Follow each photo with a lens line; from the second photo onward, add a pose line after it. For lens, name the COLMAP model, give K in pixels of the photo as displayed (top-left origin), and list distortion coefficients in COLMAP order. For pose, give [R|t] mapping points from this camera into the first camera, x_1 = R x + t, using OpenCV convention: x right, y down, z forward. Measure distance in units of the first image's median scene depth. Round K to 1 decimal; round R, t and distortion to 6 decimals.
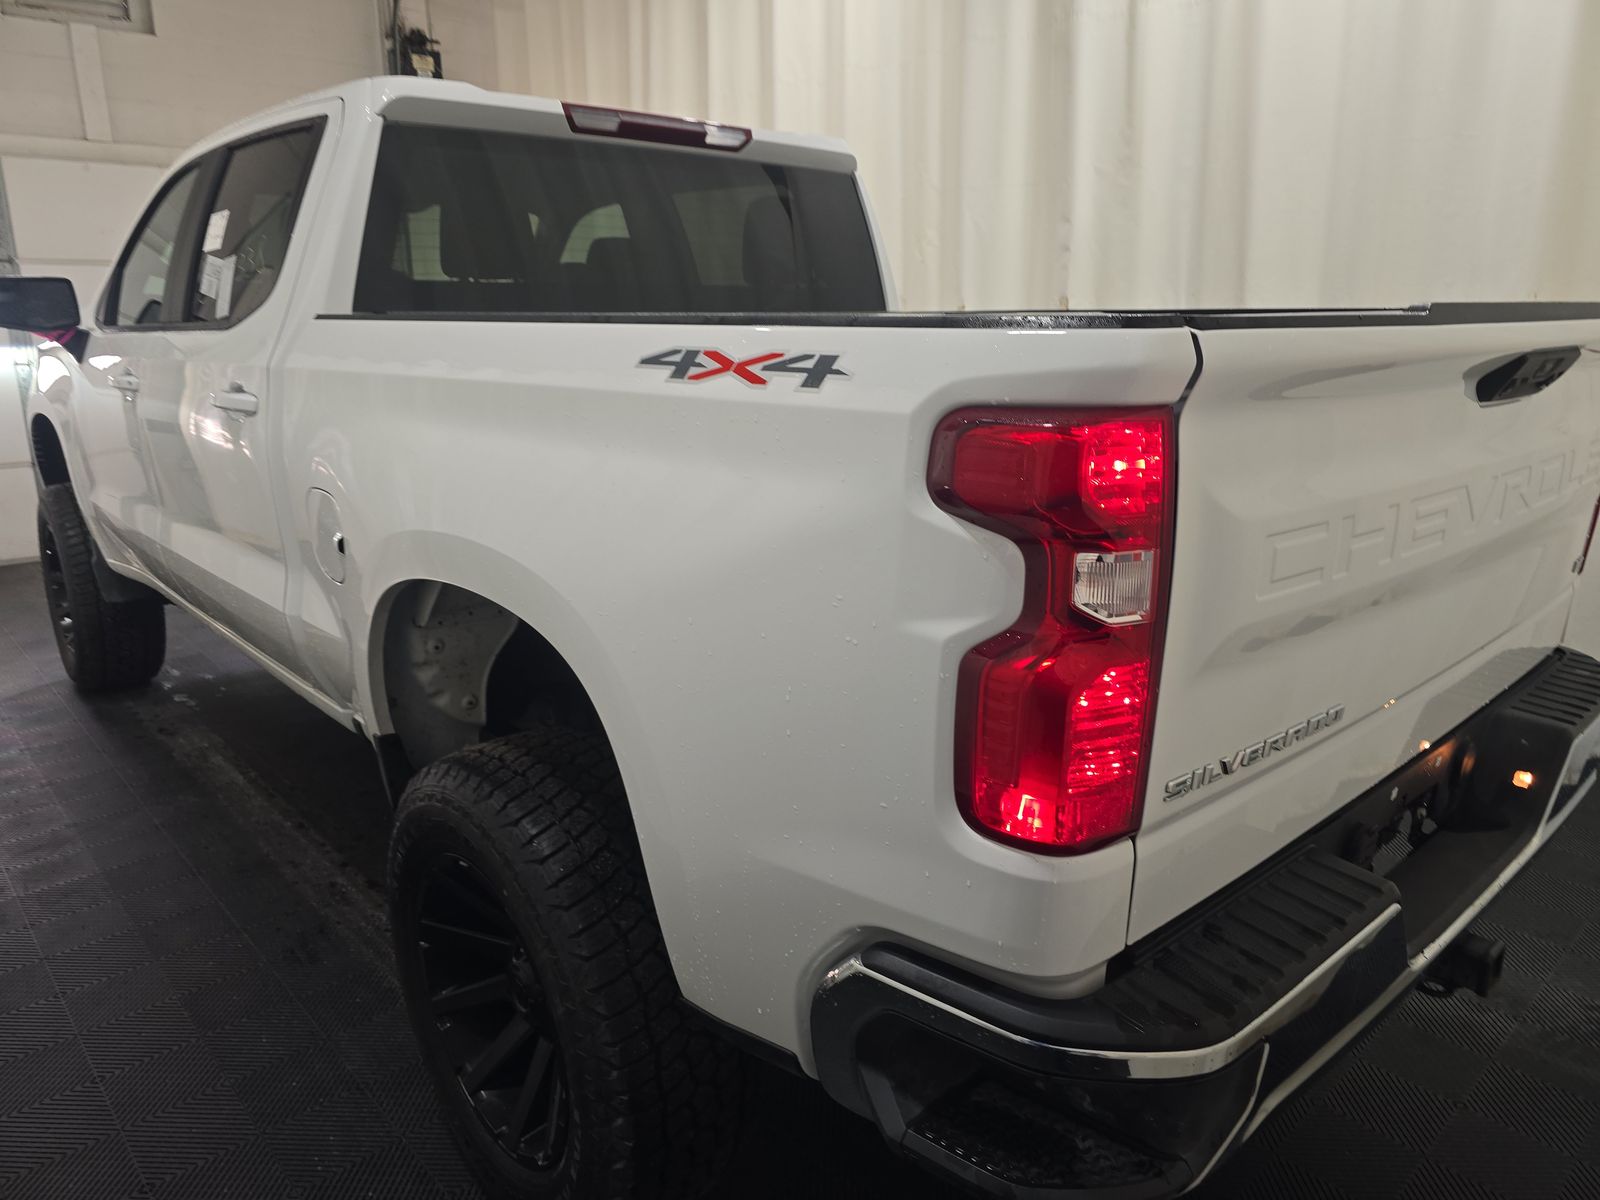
lens RADIAL K [[1088.0, 0, 797.7], [0, 1088.0, 595.2], [0, 0, 1]] dist [0.044493, -0.050619]
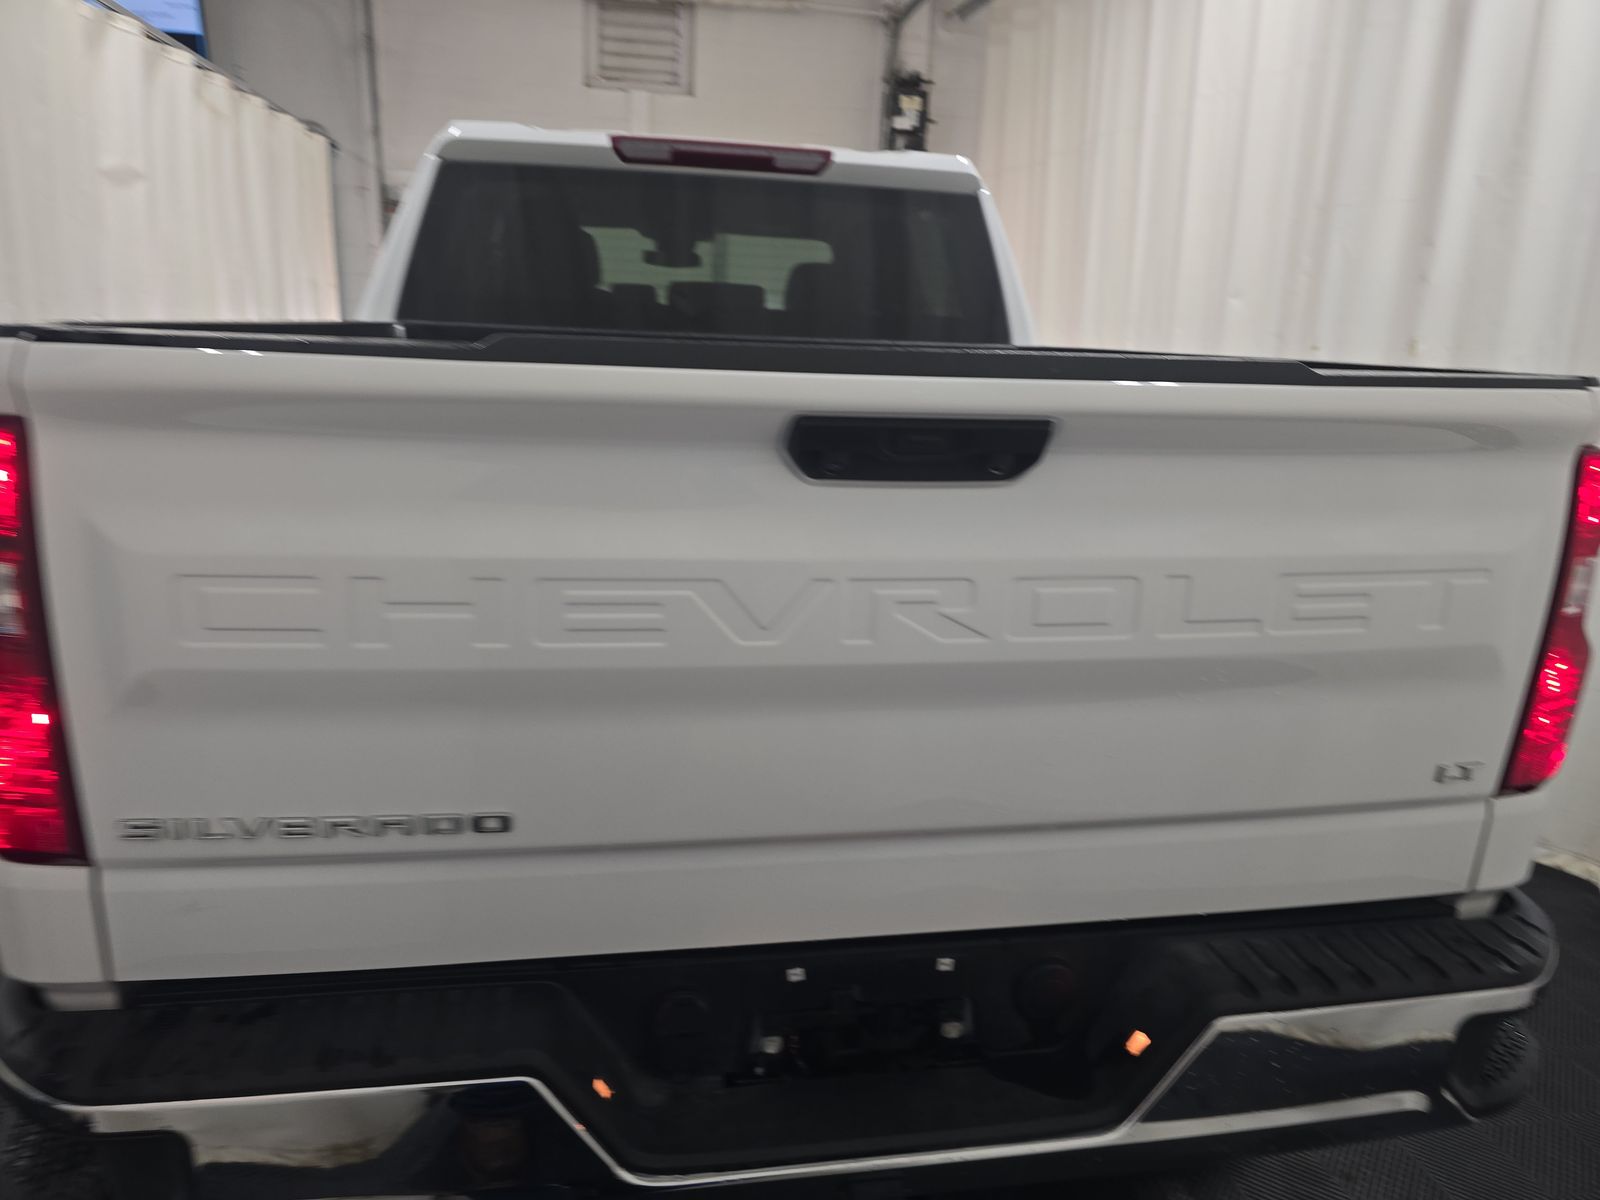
lens RADIAL K [[1073.9, 0, 813.3], [0, 1073.9, 609.4], [0, 0, 1]] dist [0.040711, -0.031994]
pose [[0.845619, 0.165981, -0.507325, 0.525260], [-0.171486, 0.984519, 0.036268, -0.059519], [0.505491, 0.056330, 0.860991, 0.197010]]
